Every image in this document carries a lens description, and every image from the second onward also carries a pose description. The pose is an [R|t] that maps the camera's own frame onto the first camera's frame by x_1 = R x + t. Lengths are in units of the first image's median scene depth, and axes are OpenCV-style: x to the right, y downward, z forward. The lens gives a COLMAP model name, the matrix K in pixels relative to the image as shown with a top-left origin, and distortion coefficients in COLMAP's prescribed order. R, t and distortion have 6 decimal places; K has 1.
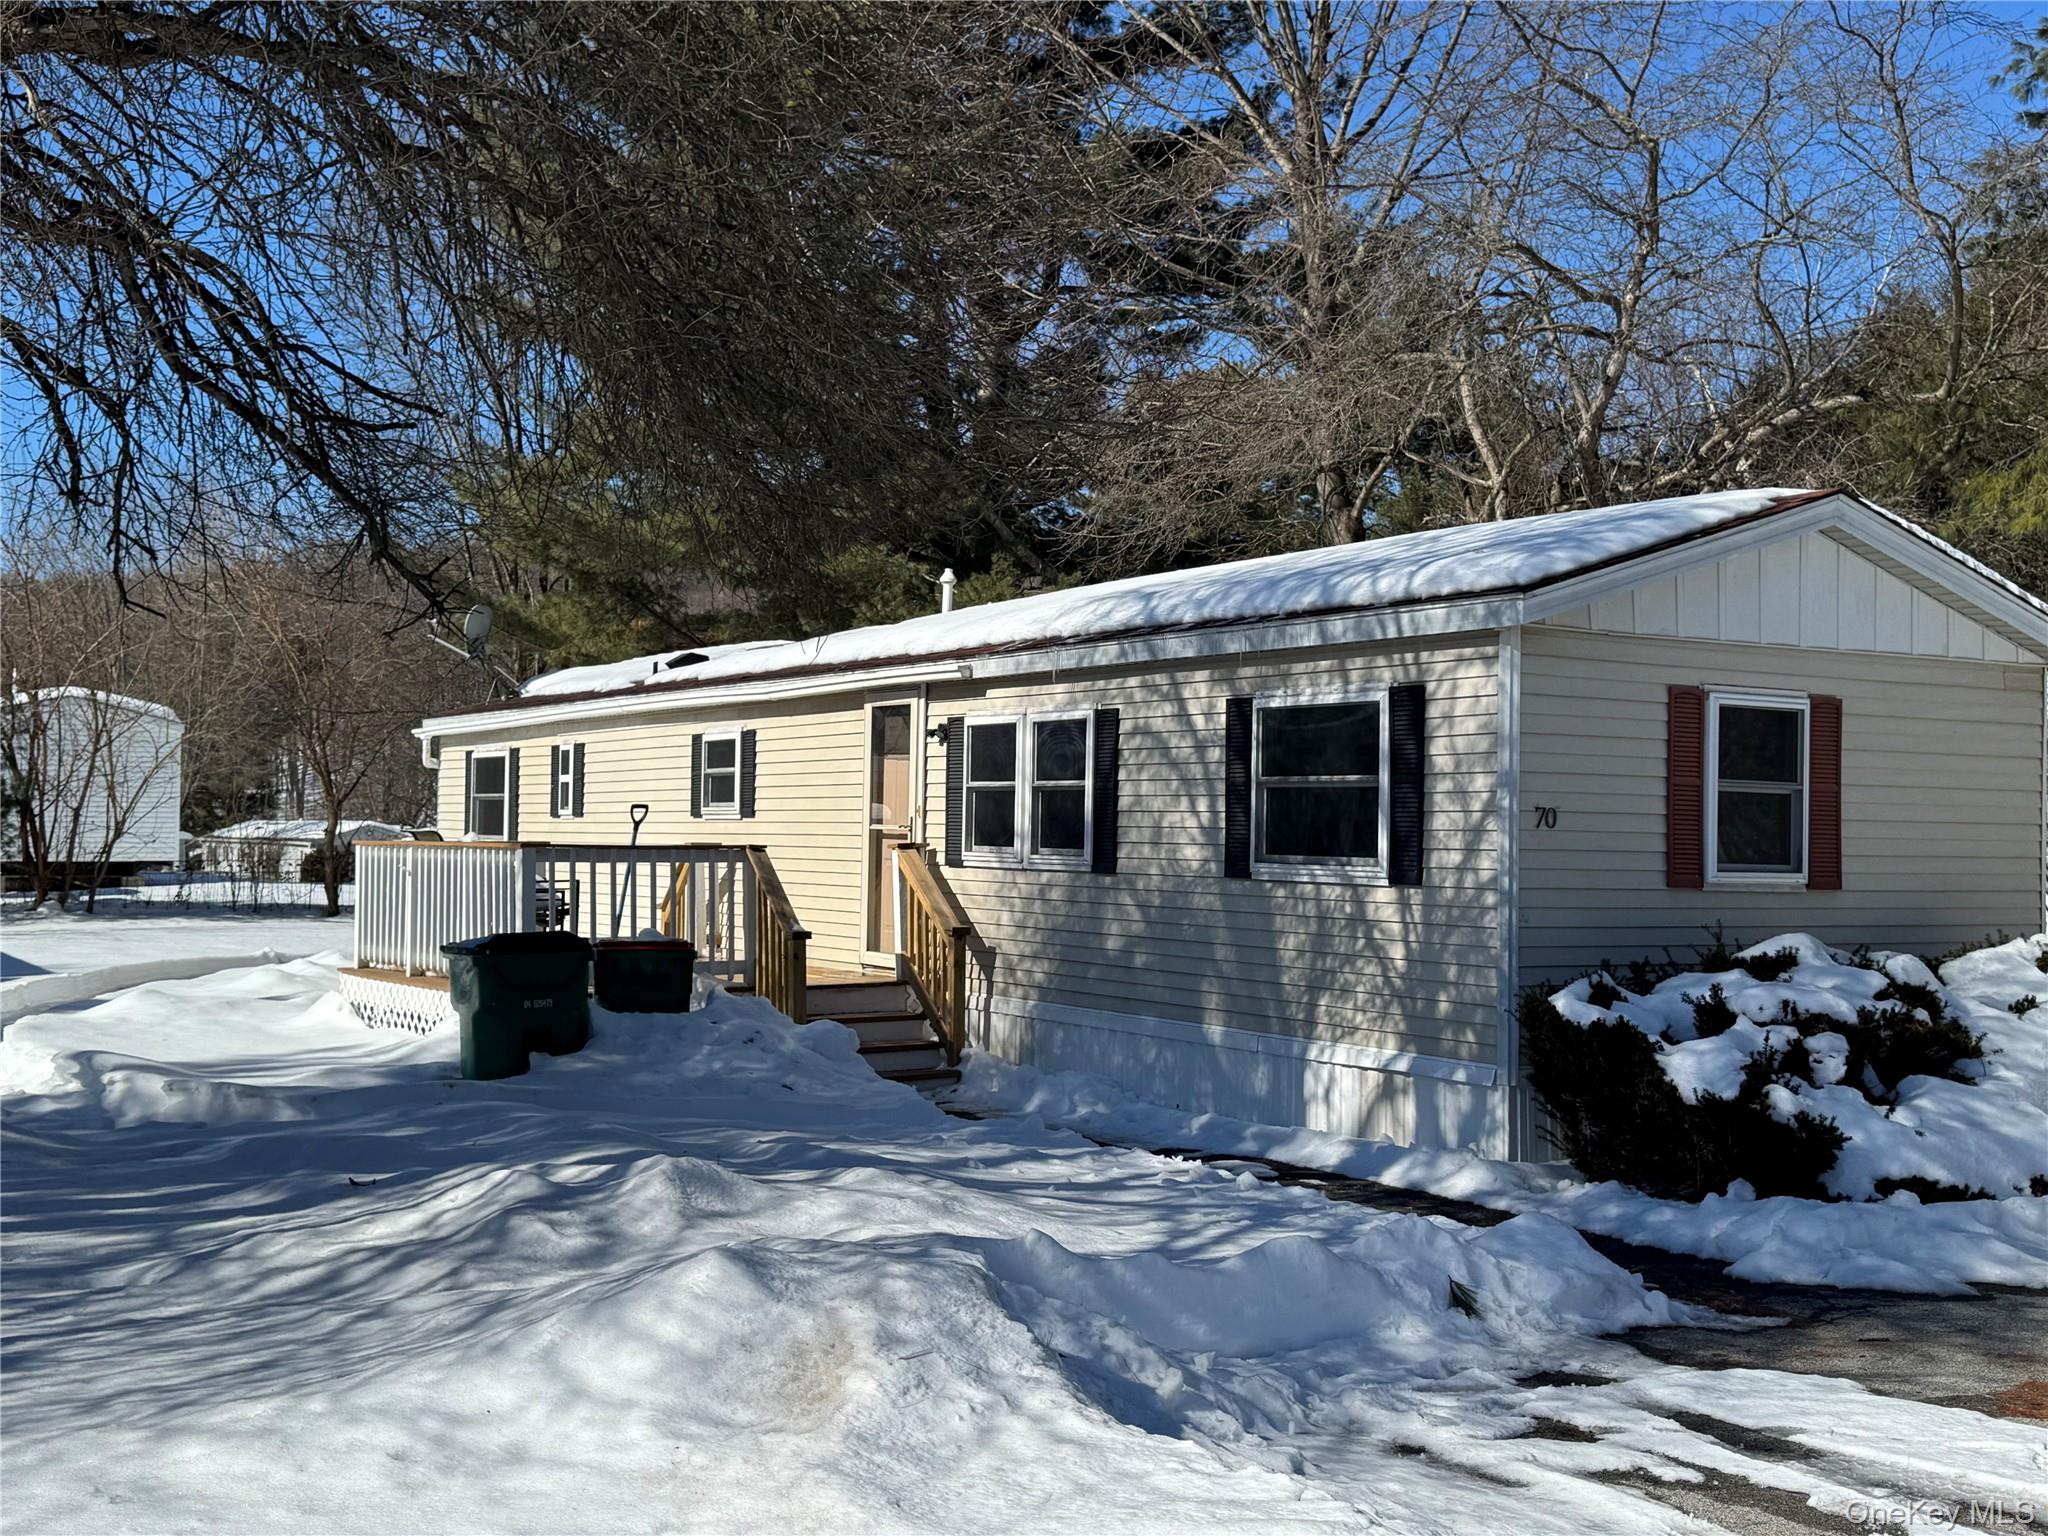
lens RADIAL K [[2325.3, 0, 1024.0], [0, 2325.3, 768.0], [0, 0, 1]] dist [0.004259, 0.000854]
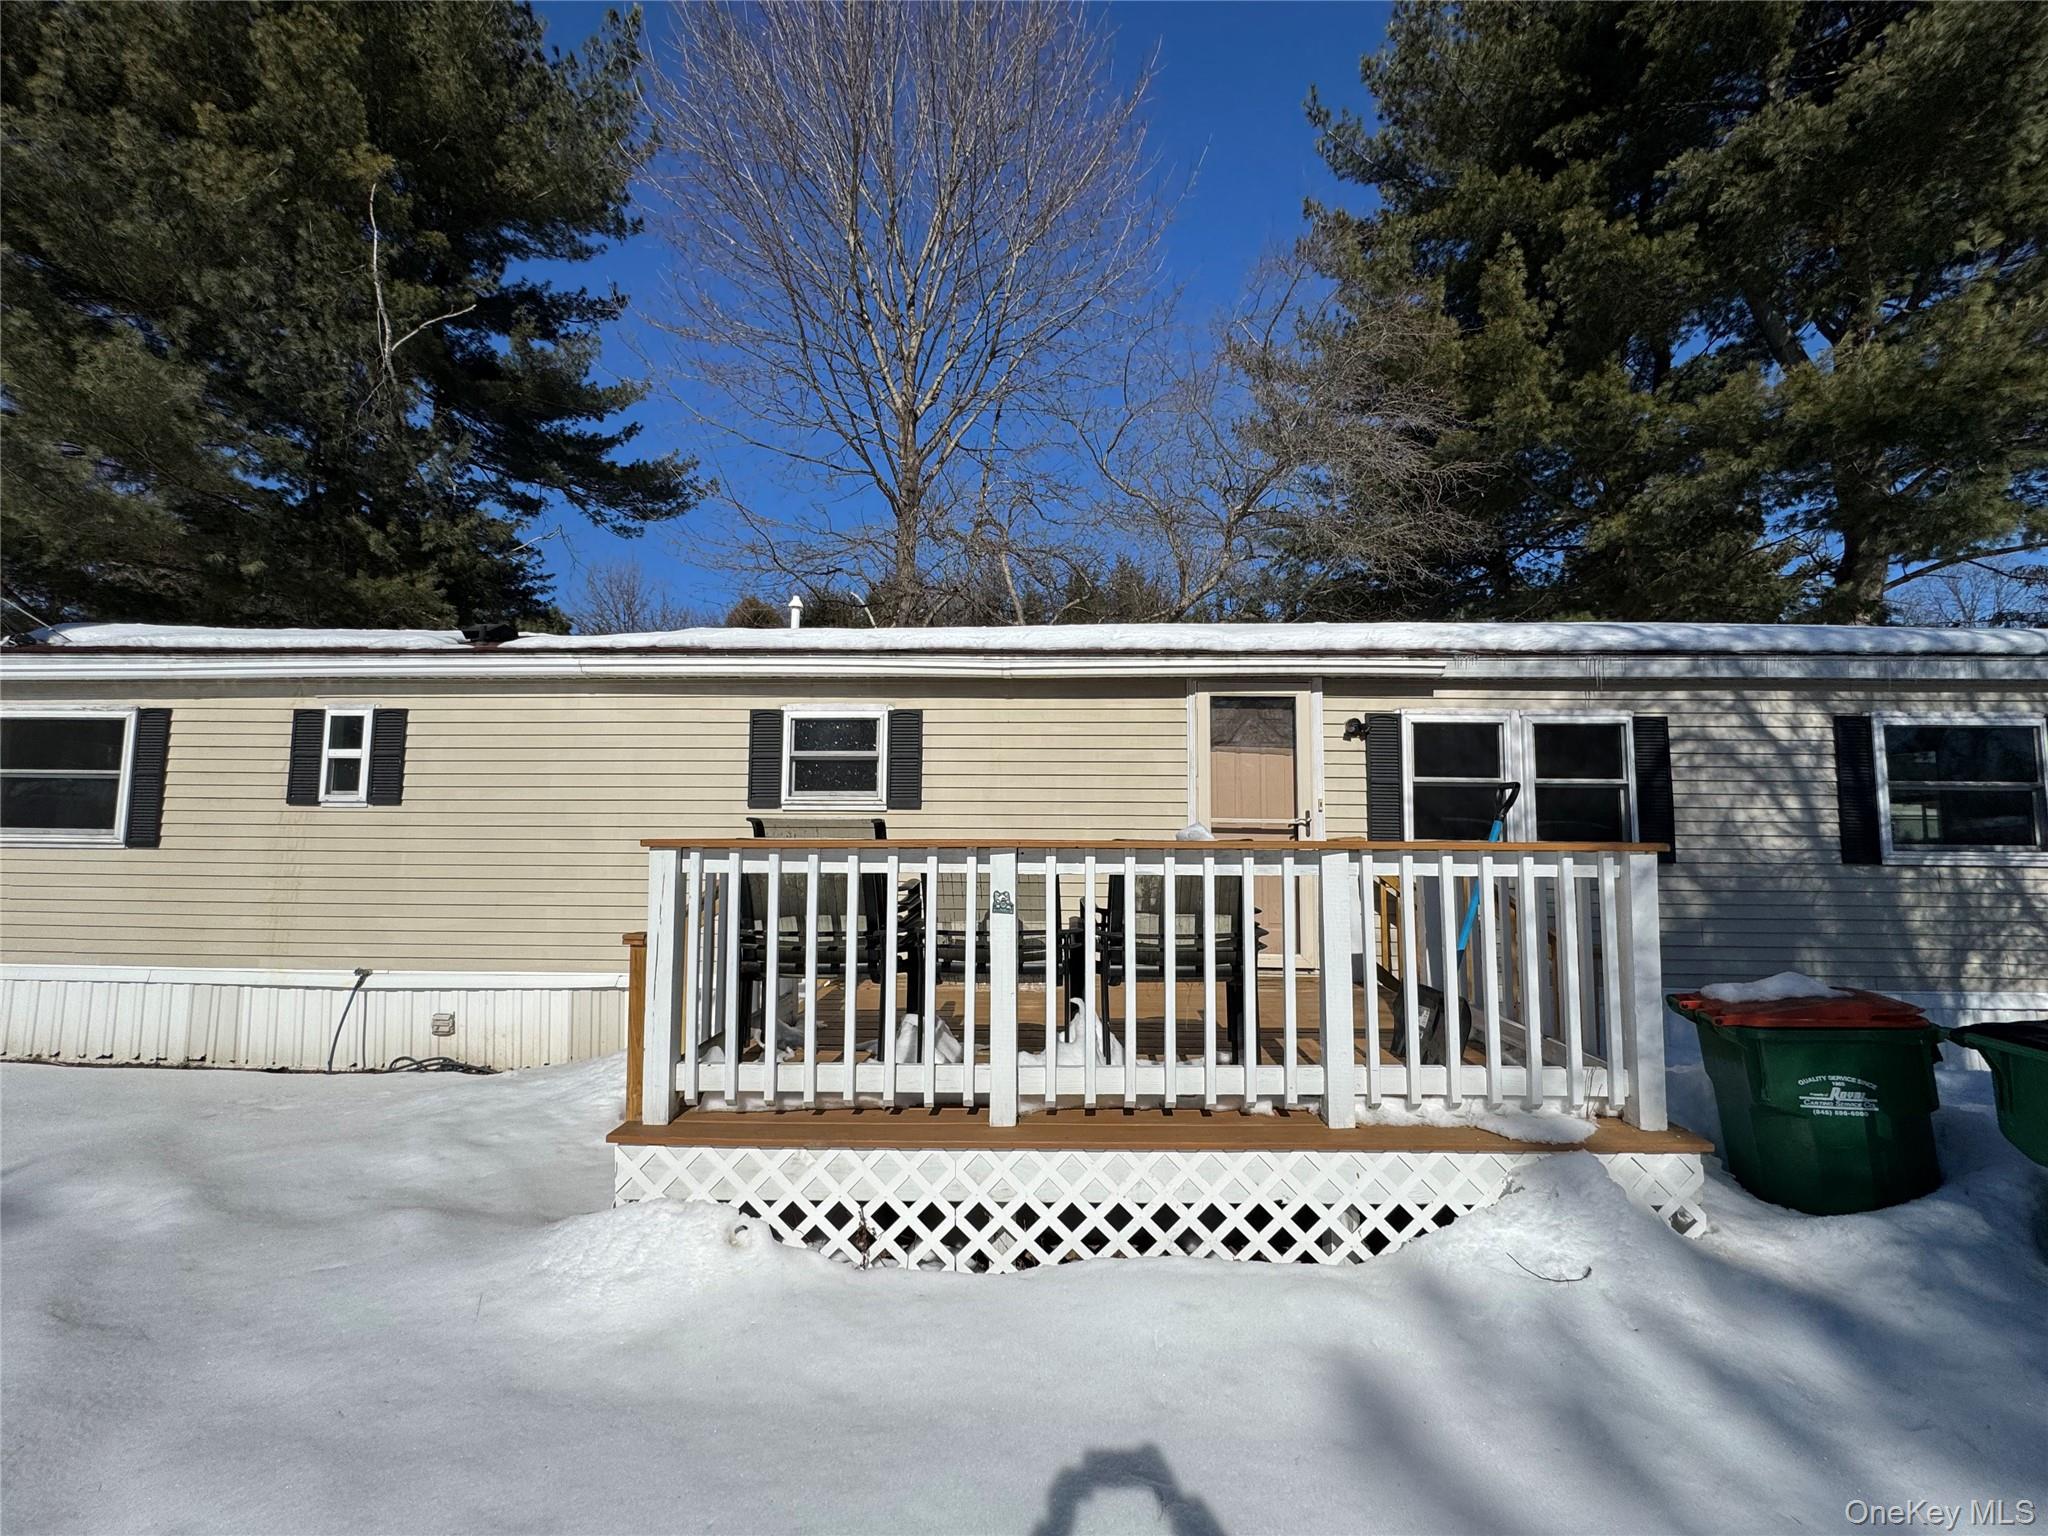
lens RADIAL K [[829.5, 0, 1024.0], [0, 829.5, 768.0], [0, 0, 1]] dist [-0.002150, -0.000266]
pose [[0.544348, 0.043823, 0.837714, -0.471532], [-0.022159, 0.999037, -0.037864, 0.021815], [-0.838567, 0.002048, 0.544795, 1.051210]]
